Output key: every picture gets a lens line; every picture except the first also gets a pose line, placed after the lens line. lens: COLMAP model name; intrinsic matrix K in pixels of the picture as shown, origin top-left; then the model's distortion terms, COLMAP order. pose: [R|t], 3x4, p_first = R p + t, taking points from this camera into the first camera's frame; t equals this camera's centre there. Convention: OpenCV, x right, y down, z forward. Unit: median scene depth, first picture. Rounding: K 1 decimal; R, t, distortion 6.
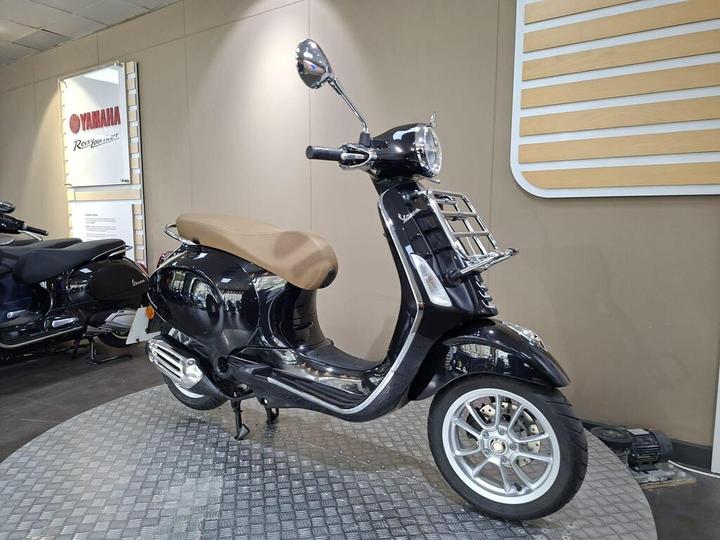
lens RADIAL K [[511.8, 0, 359.3], [0, 511.8, 272.1], [0, 0, 1]] dist [0.017815, -0.029848]
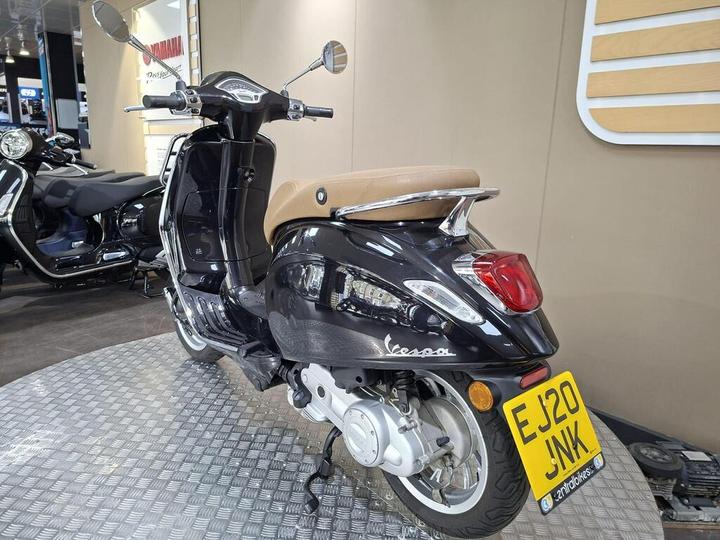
lens RADIAL K [[511.8, 0, 359.2], [0, 511.8, 271.3], [0, 0, 1]] dist [0.017815, -0.029848]
pose [[0.975320, 0.076711, -0.207041, 0.154765], [-0.052556, 0.991412, 0.119752, -0.026464], [0.214449, -0.105915, 0.970976, 0.141022]]
